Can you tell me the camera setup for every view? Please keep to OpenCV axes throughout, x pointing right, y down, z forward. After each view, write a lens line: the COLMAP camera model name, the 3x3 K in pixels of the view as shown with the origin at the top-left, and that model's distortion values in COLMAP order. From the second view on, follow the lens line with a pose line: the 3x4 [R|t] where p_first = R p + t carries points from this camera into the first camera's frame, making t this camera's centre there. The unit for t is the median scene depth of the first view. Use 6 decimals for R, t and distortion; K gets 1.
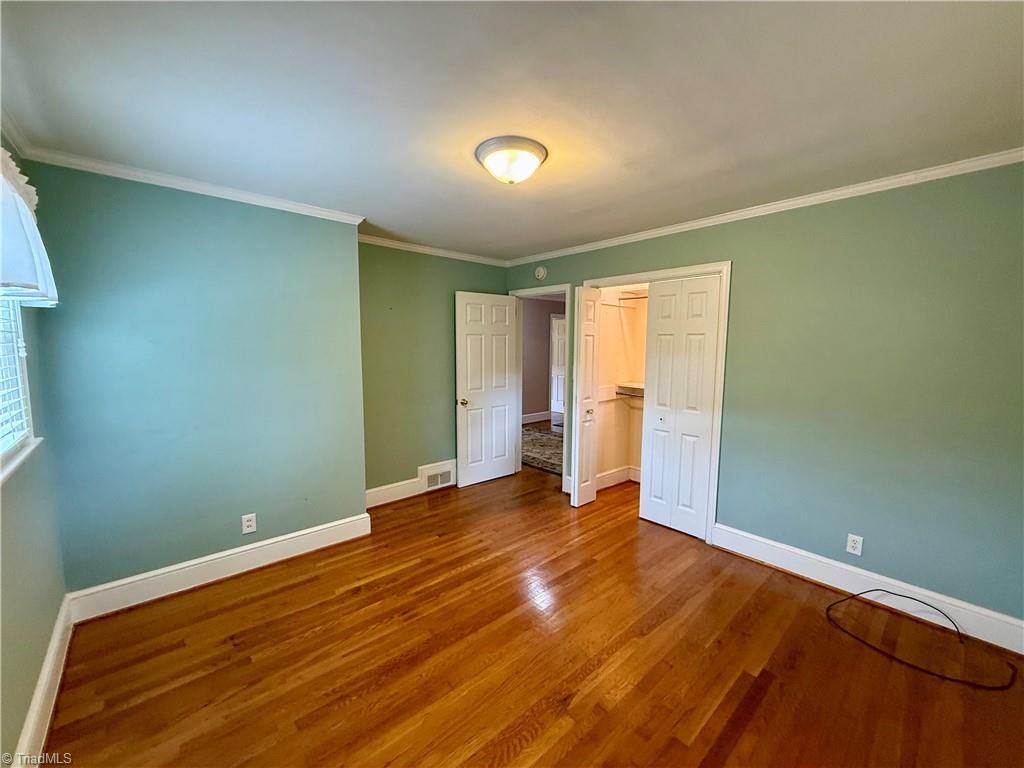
lens RADIAL K [[408.2, 0, 516.6], [0, 408.2, 386.5], [0, 0, 1]] dist [-0.000567, 0.000028]
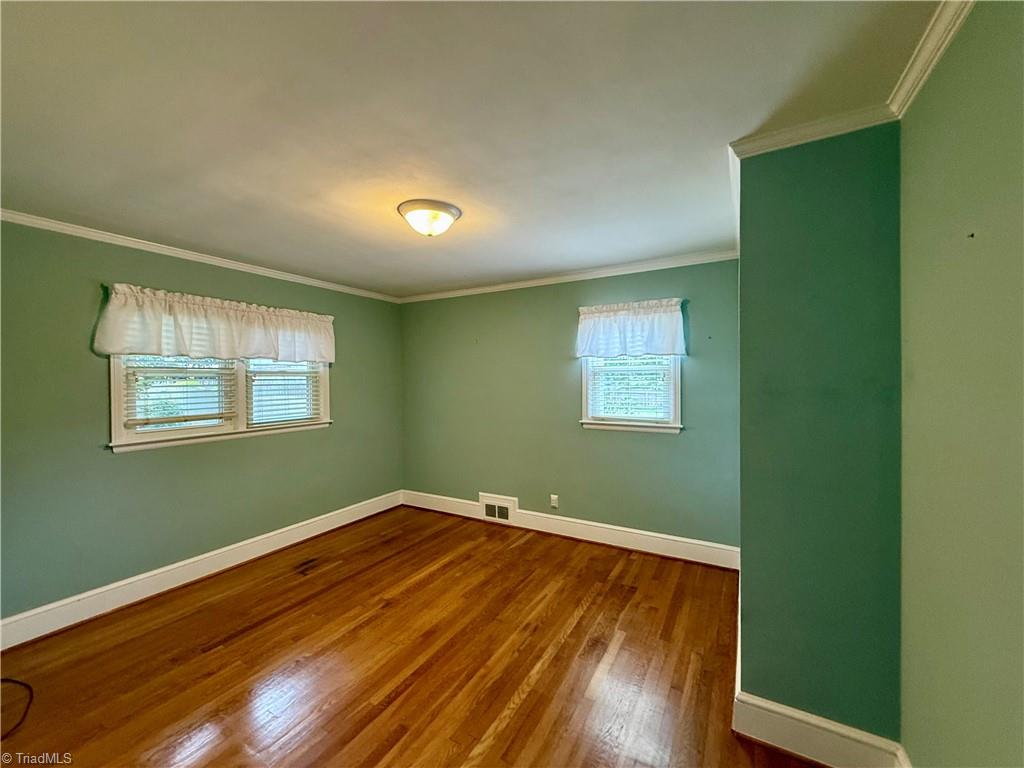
lens RADIAL K [[408.2, 0, 521.6], [0, 408.2, 382.8], [0, 0, 1]] dist [-0.000567, 0.000028]
pose [[-0.946136, -0.005054, -0.323731, 0.113134], [-0.039042, 0.994363, 0.098580, -0.194421], [0.321408, 0.105910, -0.941000, 2.042599]]
